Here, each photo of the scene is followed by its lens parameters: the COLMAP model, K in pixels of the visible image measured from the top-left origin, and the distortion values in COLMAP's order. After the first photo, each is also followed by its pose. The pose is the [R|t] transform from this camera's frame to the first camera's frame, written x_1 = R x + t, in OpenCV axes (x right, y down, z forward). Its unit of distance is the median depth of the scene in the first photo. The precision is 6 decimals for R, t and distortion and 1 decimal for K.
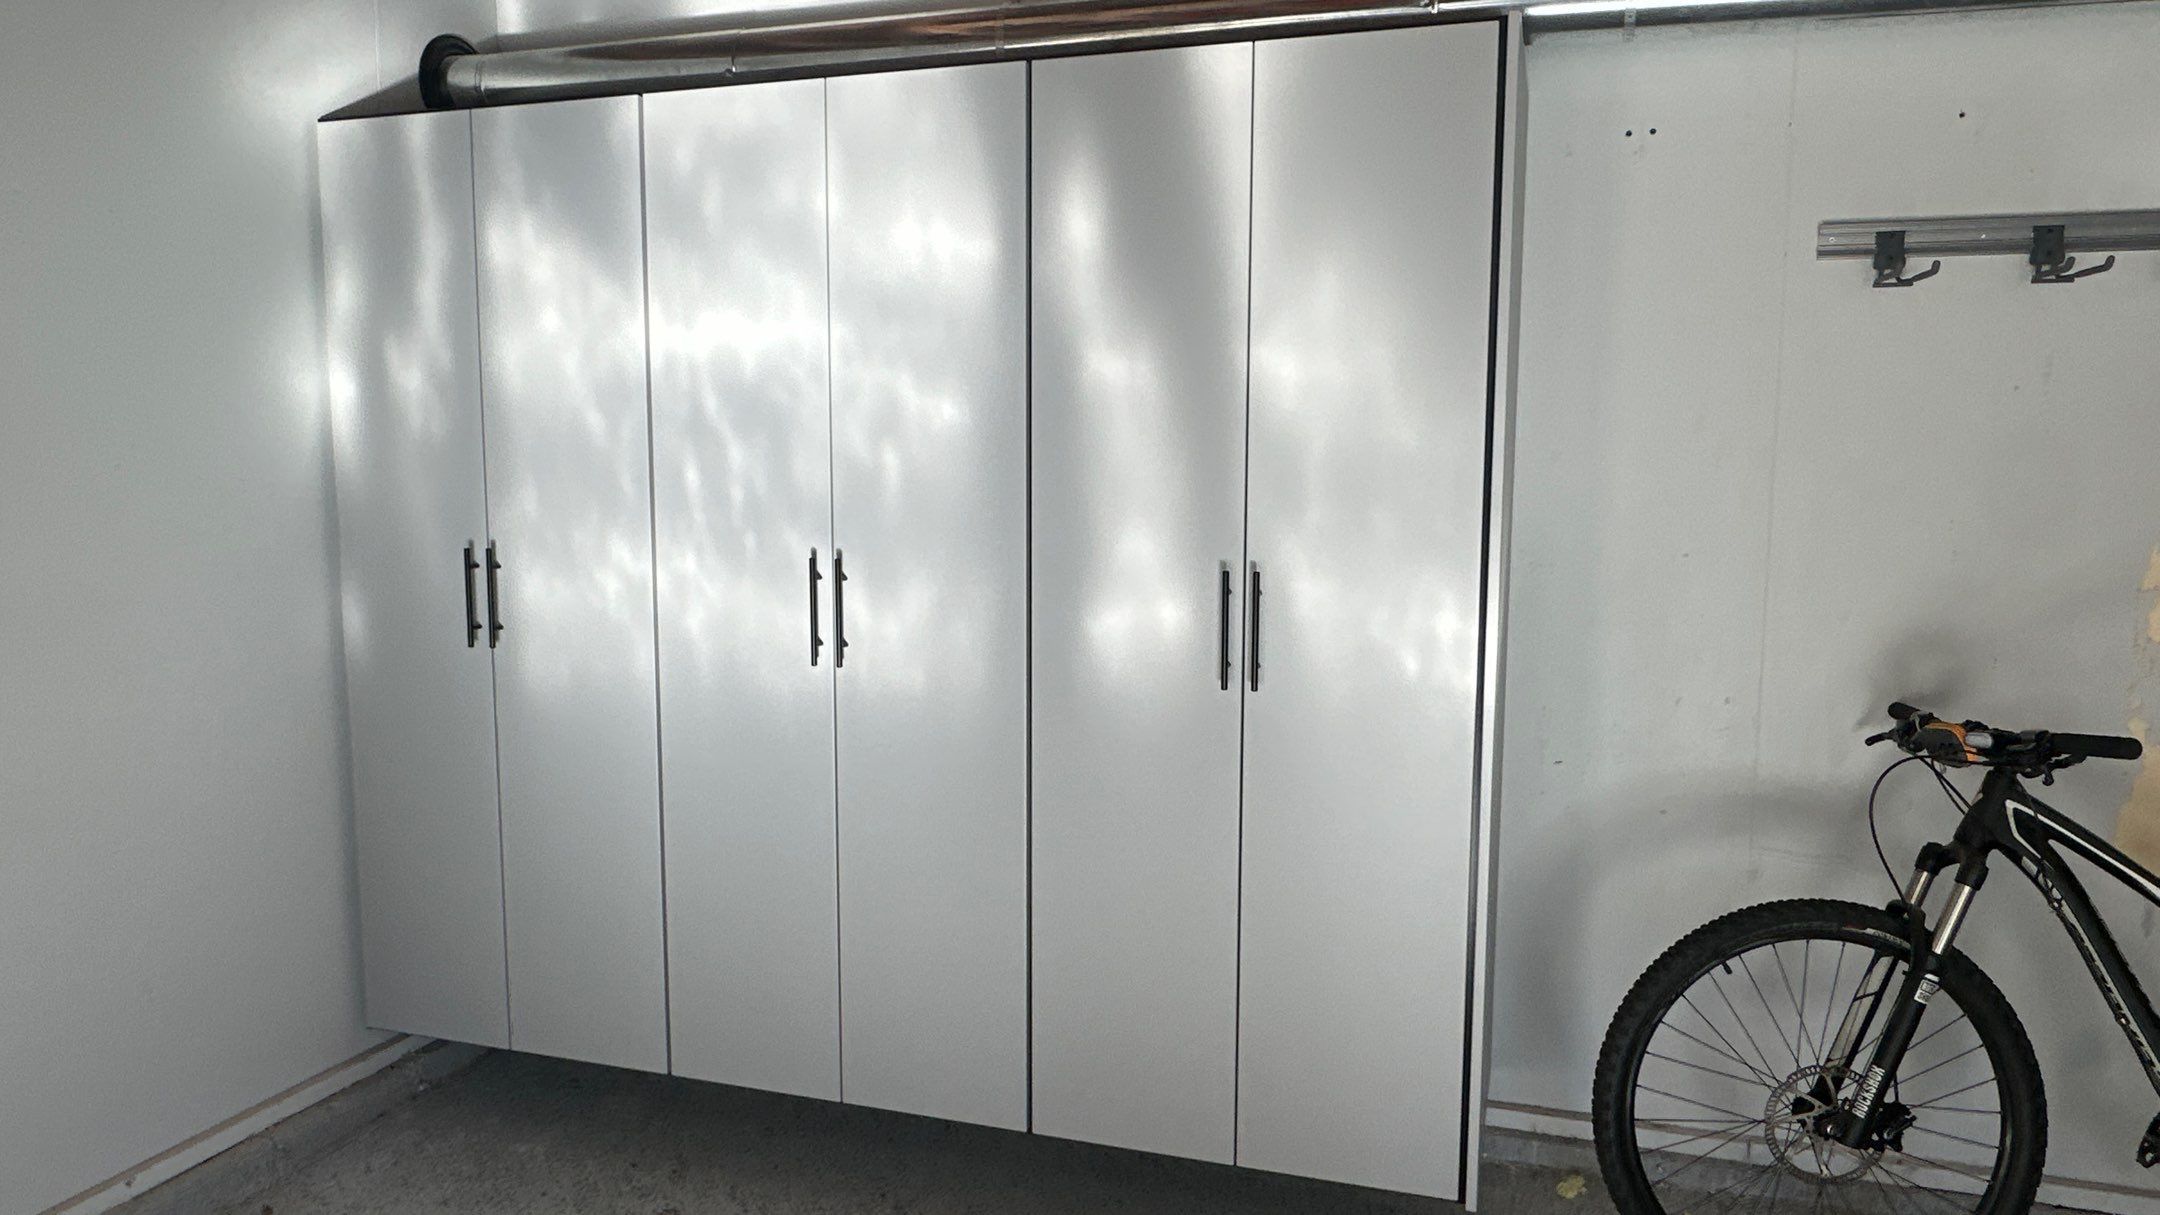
lens RADIAL K [[1441.5, 0, 1077.6], [0, 1441.5, 610.4], [0, 0, 1]] dist [0.004752, -0.002114]
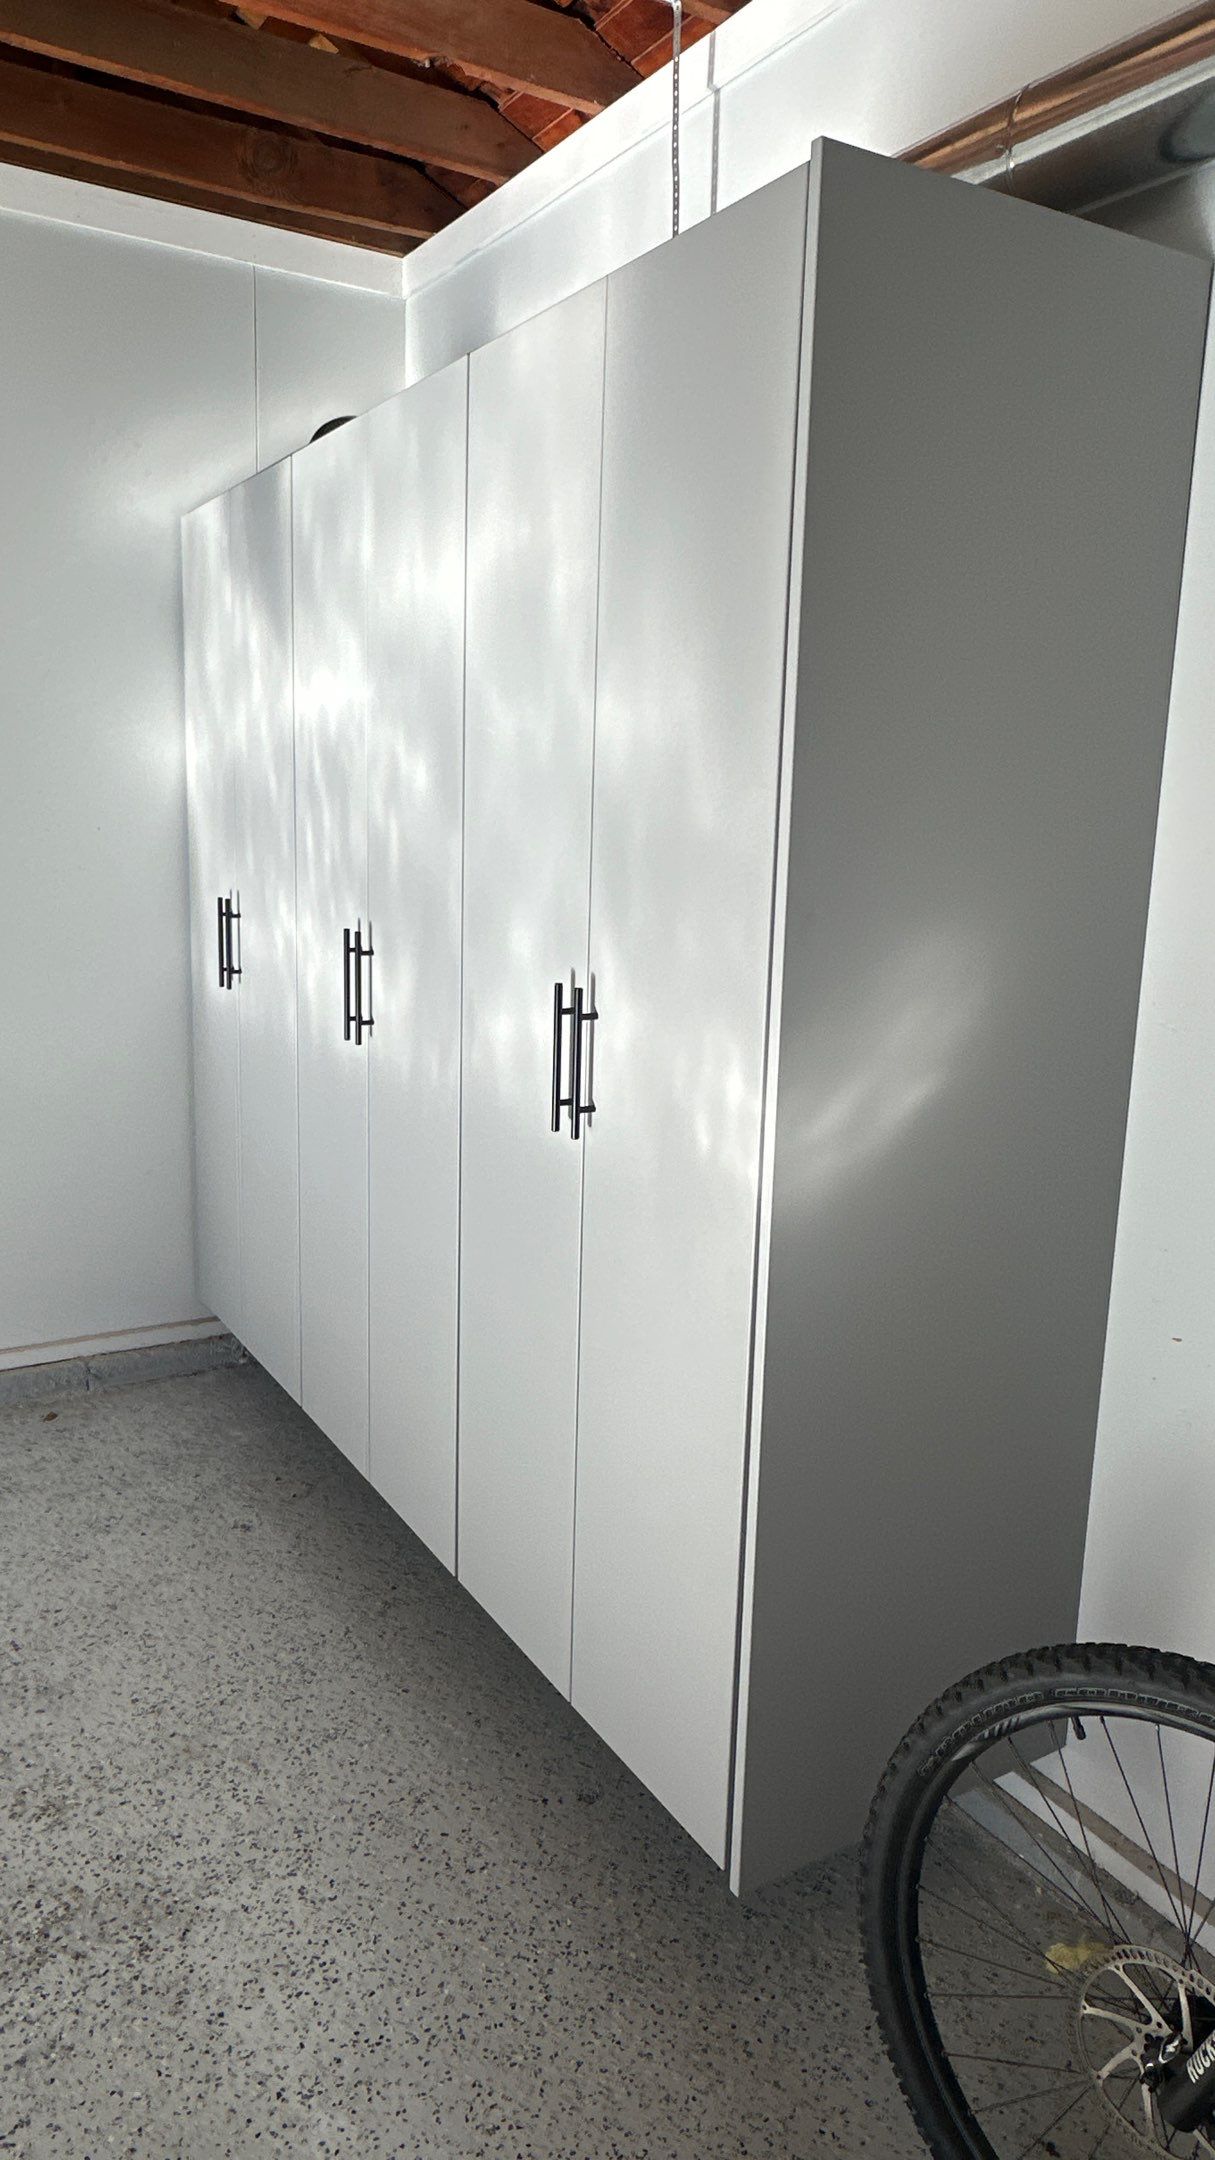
lens RADIAL K [[1441.5, 0, 592.2], [0, 1441.5, 1076.0], [0, 0, 1]] dist [0.004752, -0.002114]
pose [[0.750558, 0.141353, -0.645509, 0.576722], [-0.096567, 0.989829, 0.104469, -0.055504], [0.653710, -0.016076, 0.756574, 0.374469]]
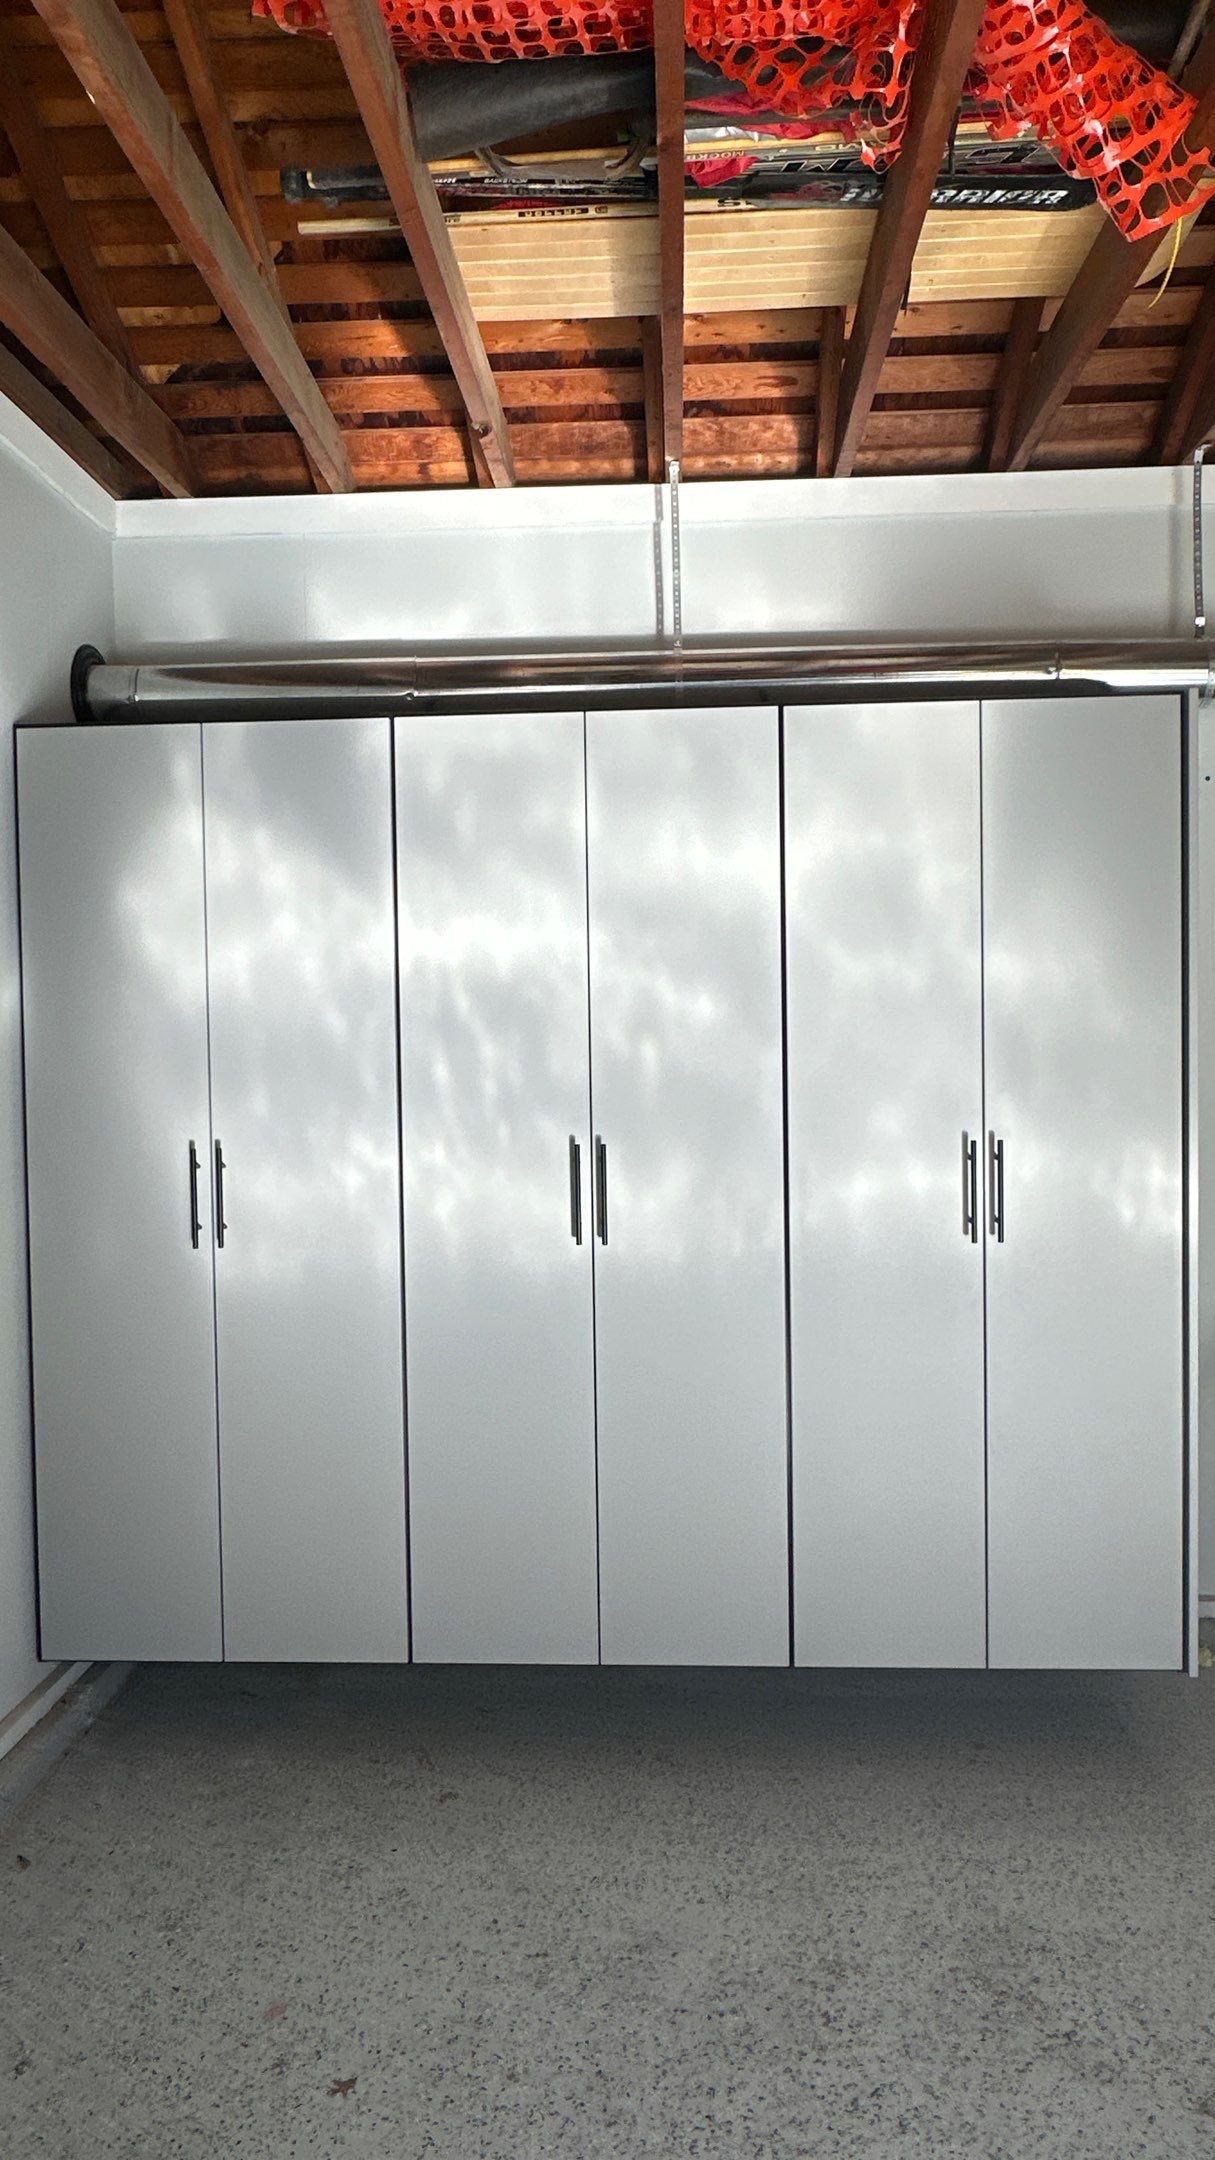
lens RADIAL K [[1441.5, 0, 602.8], [0, 1441.5, 1077.9], [0, 0, 1]] dist [0.004752, -0.002114]
pose [[0.965700, -0.025484, 0.258407, -0.441603], [0.047536, 0.995705, -0.079451, 0.000680], [-0.255273, 0.089010, 0.962763, -0.047444]]
